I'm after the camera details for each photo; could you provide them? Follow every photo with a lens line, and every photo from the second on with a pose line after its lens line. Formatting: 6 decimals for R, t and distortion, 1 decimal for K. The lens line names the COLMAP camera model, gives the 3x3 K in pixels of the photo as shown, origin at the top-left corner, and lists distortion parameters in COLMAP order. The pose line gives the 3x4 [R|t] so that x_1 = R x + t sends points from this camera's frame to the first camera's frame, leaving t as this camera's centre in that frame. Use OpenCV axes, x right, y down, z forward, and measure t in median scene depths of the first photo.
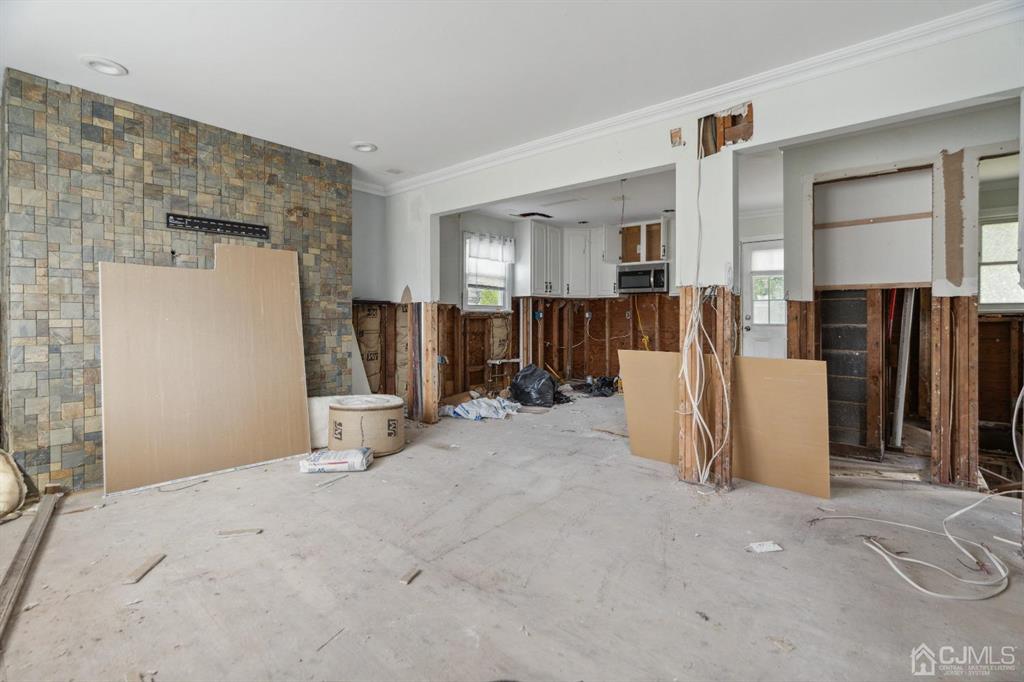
lens RADIAL K [[477.3, 0, 511.9], [0, 477.3, 321.8], [0, 0, 1]] dist [0.000641, 0.000210]
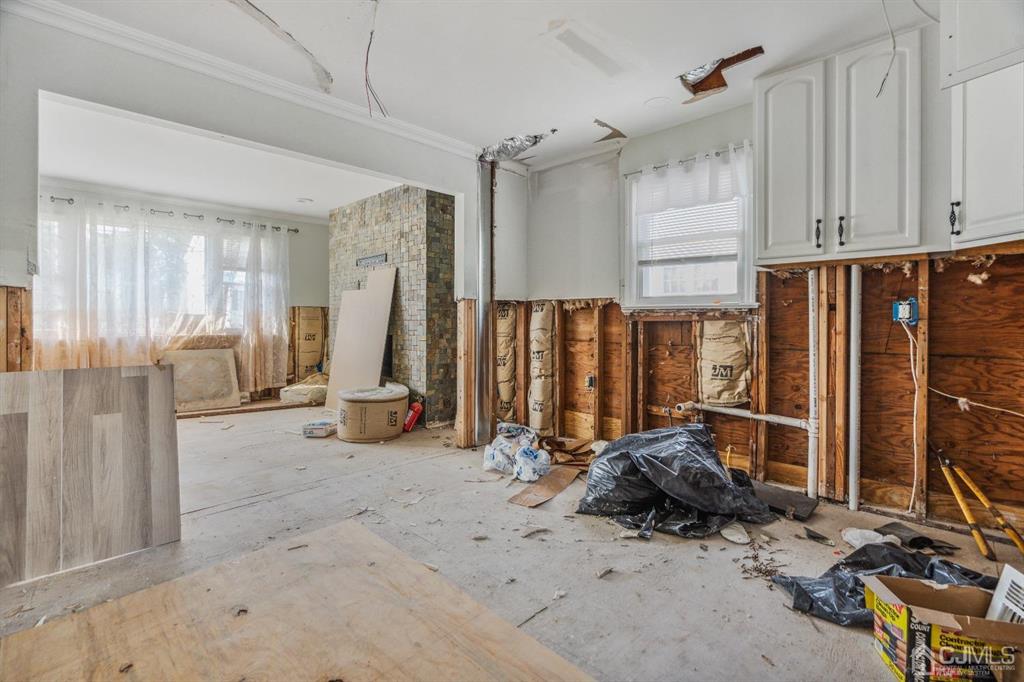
lens RADIAL K [[477.3, 0, 511.9], [0, 477.3, 321.8], [0, 0, 1]] dist [0.000641, 0.000210]
pose [[-0.076850, 0.005326, -0.997028, 0.468082], [-0.004087, 0.999976, 0.005656, -0.007758], [0.997034, 0.004510, -0.076827, 0.837079]]
